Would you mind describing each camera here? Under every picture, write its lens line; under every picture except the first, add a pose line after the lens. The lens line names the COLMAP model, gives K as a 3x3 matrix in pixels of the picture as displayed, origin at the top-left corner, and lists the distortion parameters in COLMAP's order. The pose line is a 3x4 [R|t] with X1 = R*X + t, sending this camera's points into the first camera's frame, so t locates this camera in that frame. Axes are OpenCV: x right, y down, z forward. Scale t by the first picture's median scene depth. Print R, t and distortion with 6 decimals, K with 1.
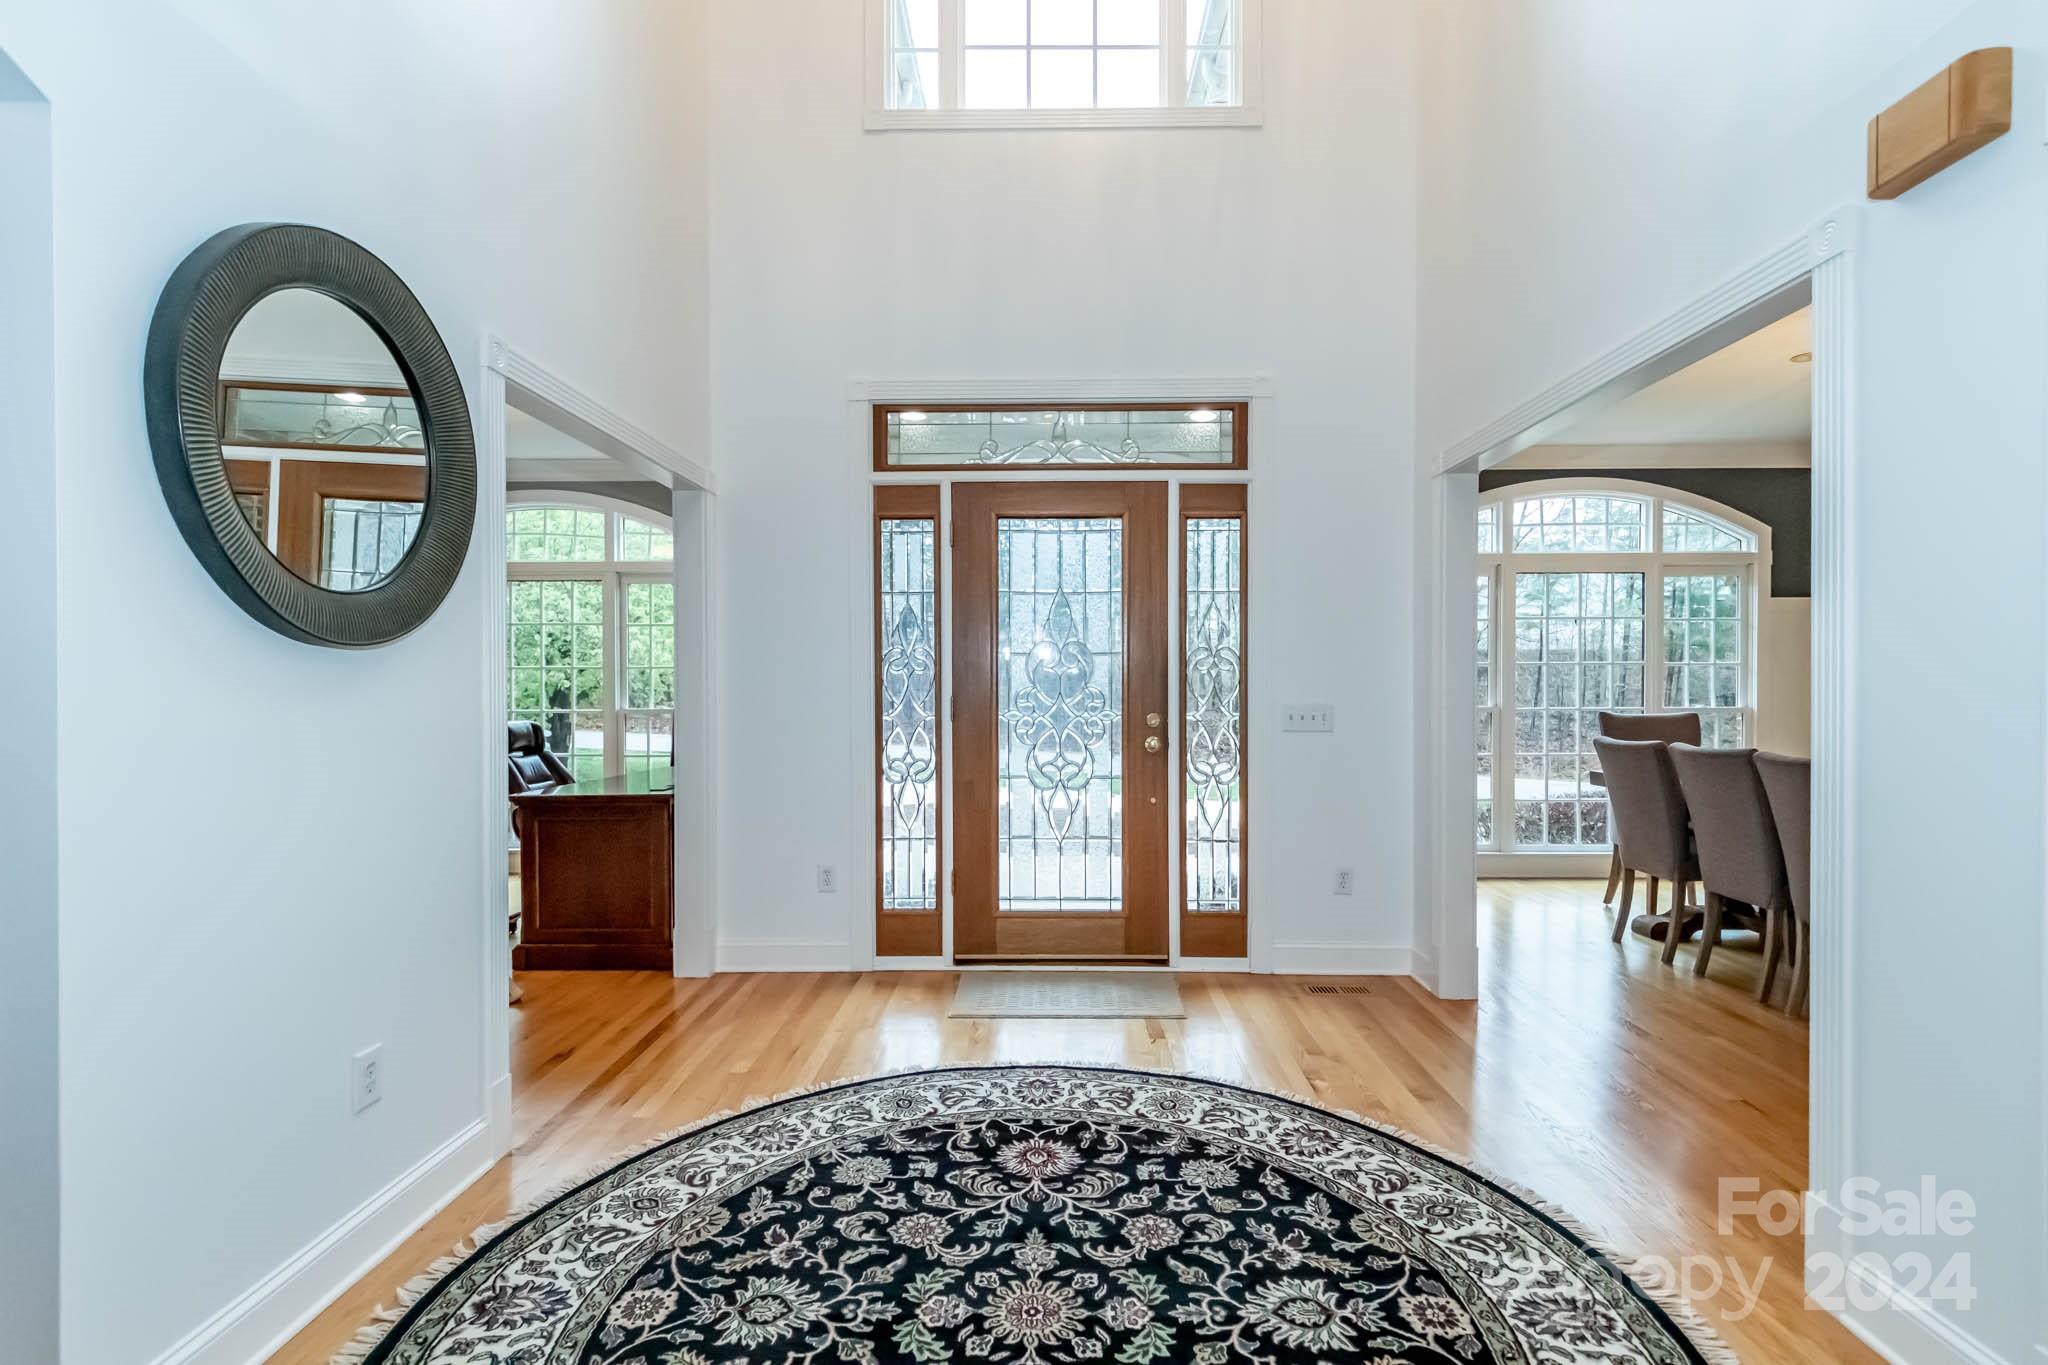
lens RADIAL K [[969.9, 0, 1032.1], [0, 969.9, 696.1], [0, 0, 1]] dist [0.000762, 0.000124]
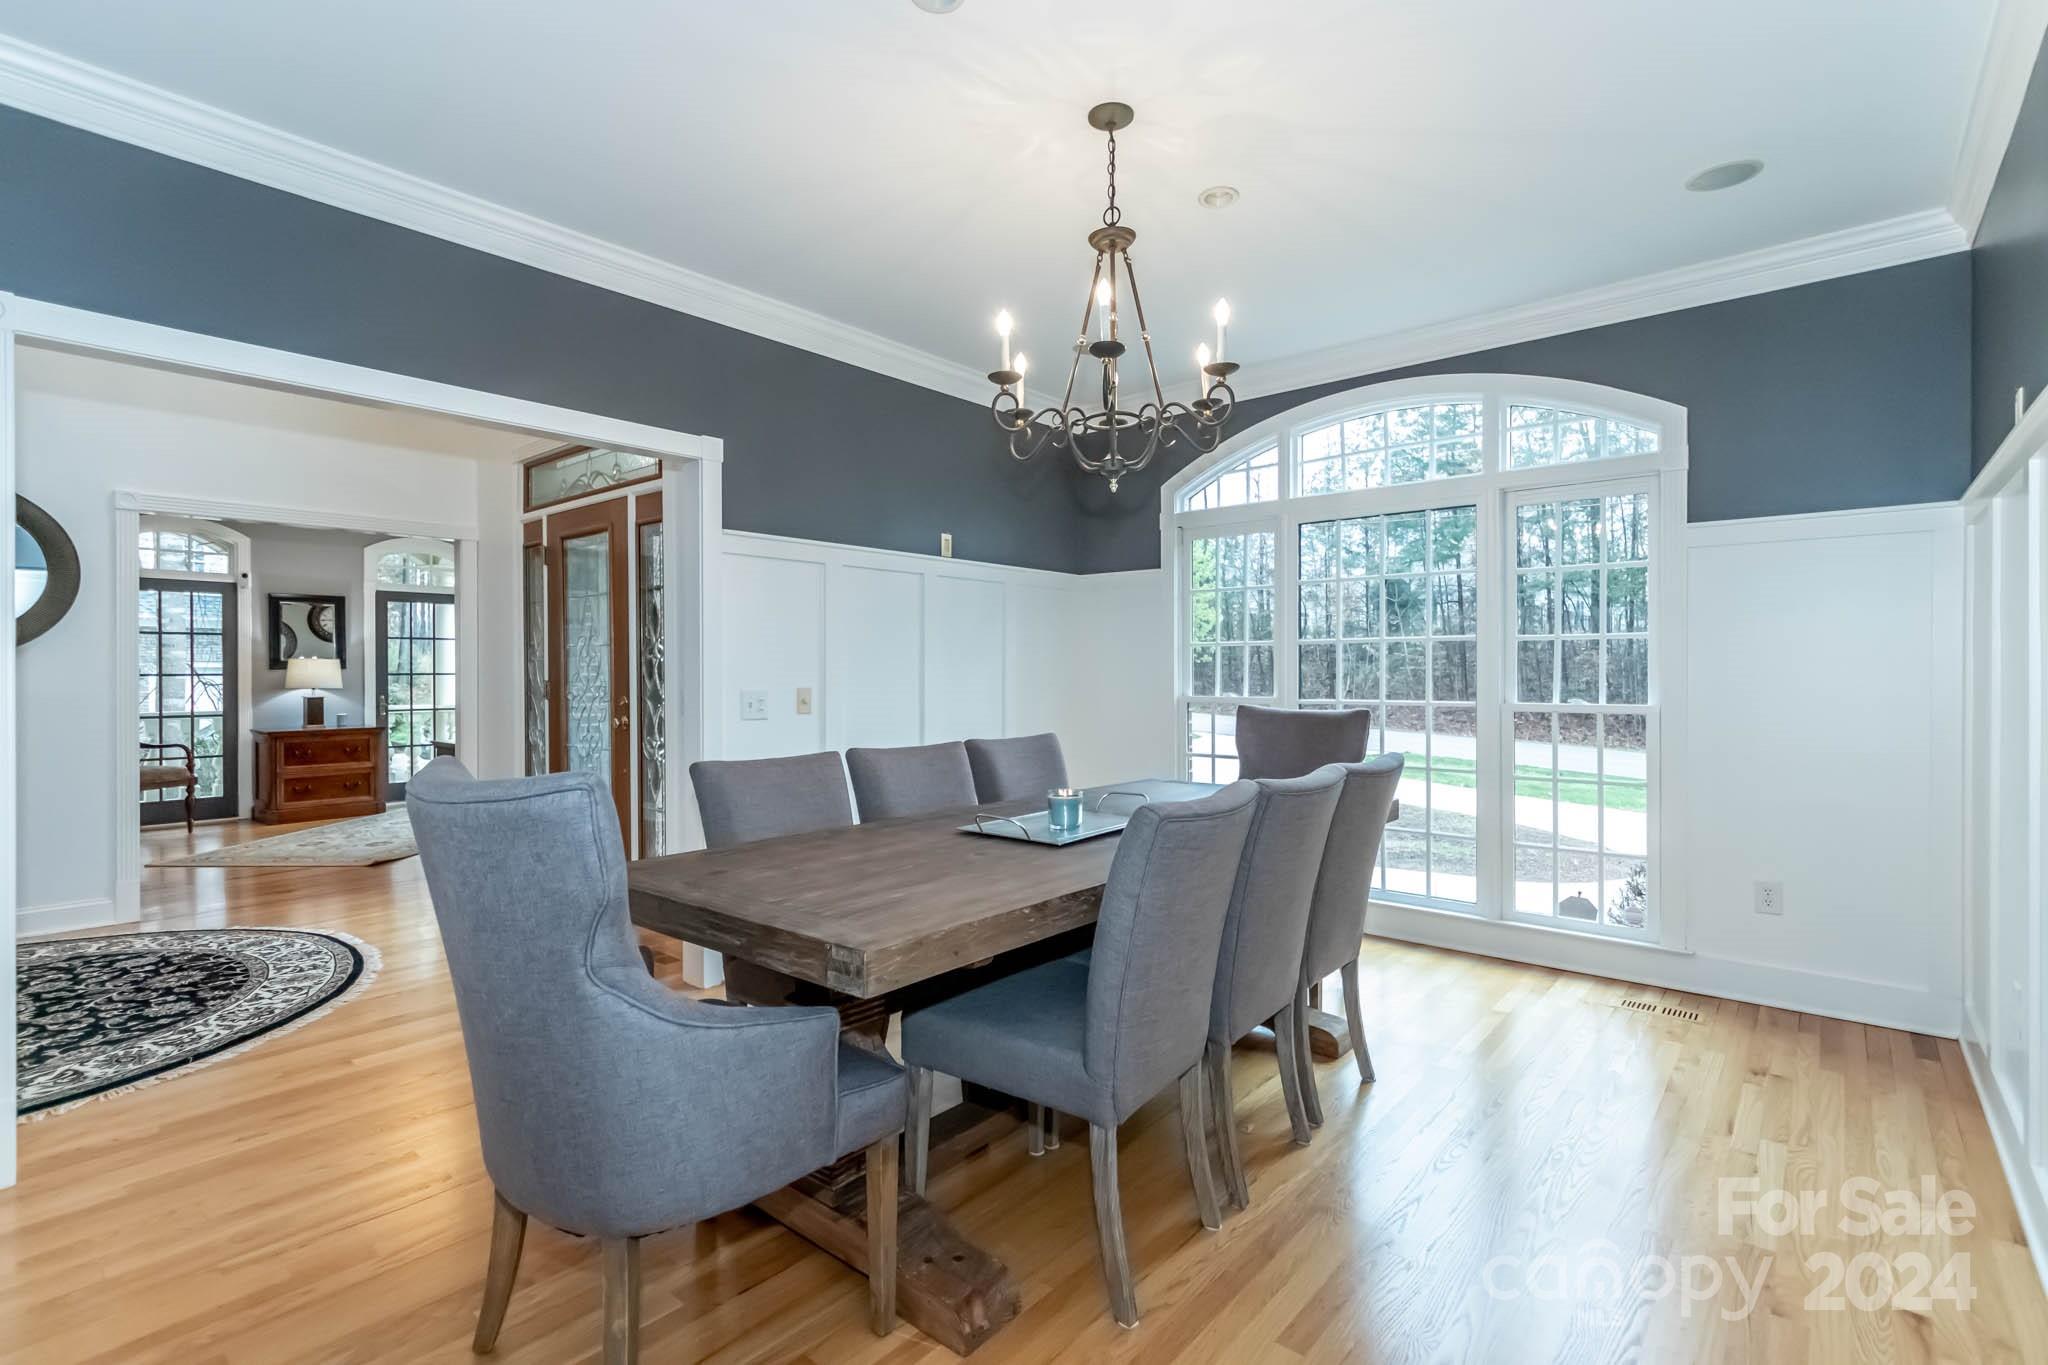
lens RADIAL K [[946.6, 0, 1013.9], [0, 946.6, 681.4], [0, 0, 1]] dist [-0.001584, -0.000364]
pose [[0.771959, 0.005814, -0.635646, 1.038490], [-0.005521, 0.999982, 0.002442, -0.004164], [0.635649, 0.001625, 0.771977, 0.359682]]
